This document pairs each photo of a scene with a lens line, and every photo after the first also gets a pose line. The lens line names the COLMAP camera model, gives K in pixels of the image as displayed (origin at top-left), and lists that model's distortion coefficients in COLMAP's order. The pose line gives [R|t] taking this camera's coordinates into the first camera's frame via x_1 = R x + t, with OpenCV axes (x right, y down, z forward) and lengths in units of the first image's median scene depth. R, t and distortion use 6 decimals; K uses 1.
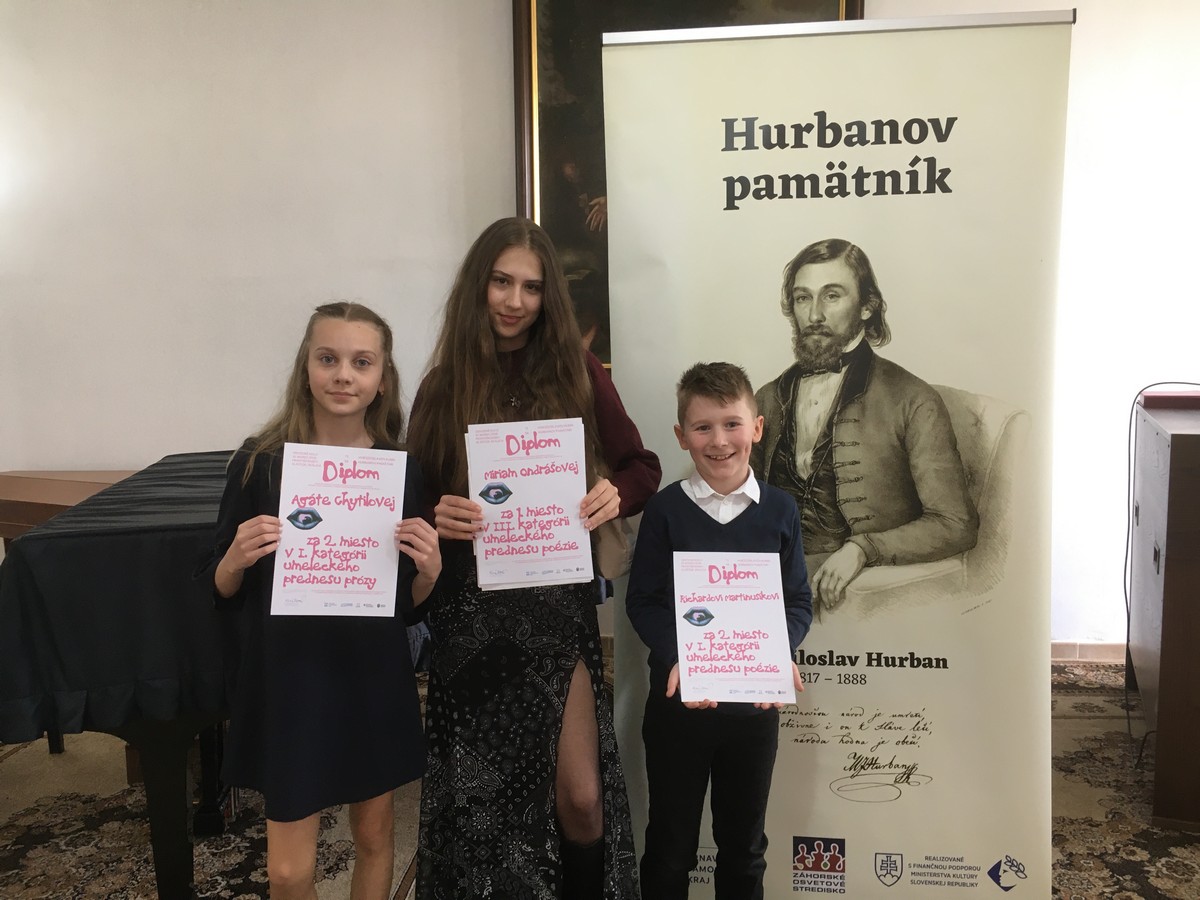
lens RADIAL K [[1023.9, 0, 602.2], [0, 1023.9, 450.2], [0, 0, 1]] dist [0.083934, -0.125288]
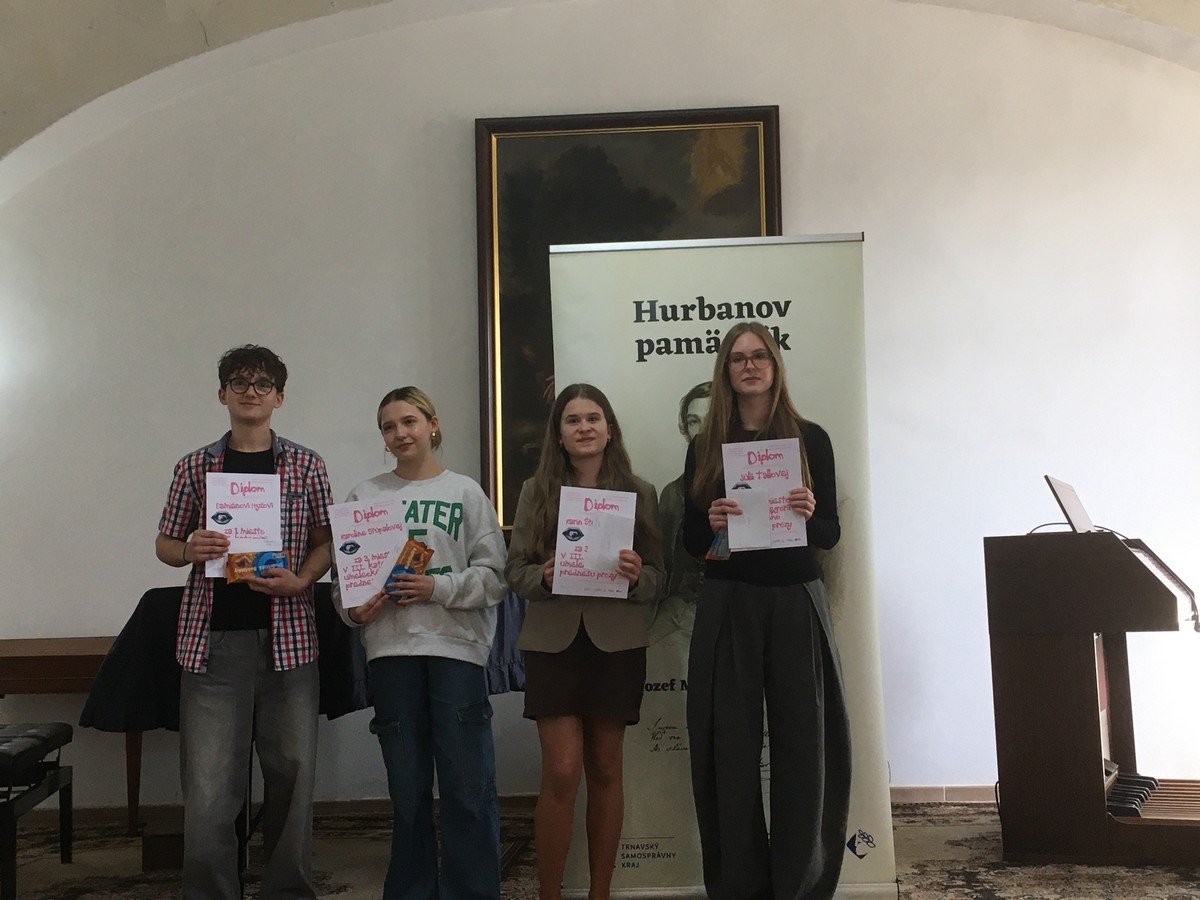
lens RADIAL K [[1564.3, 0, 600.0], [0, 1564.3, 450.0], [0, 0, 1]] dist [0.074503, -0.086175]
pose [[0.998594, -0.006614, 0.052591, -0.046687], [0.018016, 0.975467, -0.219408, 0.359789], [-0.049850, 0.220047, 0.974215, -1.079807]]
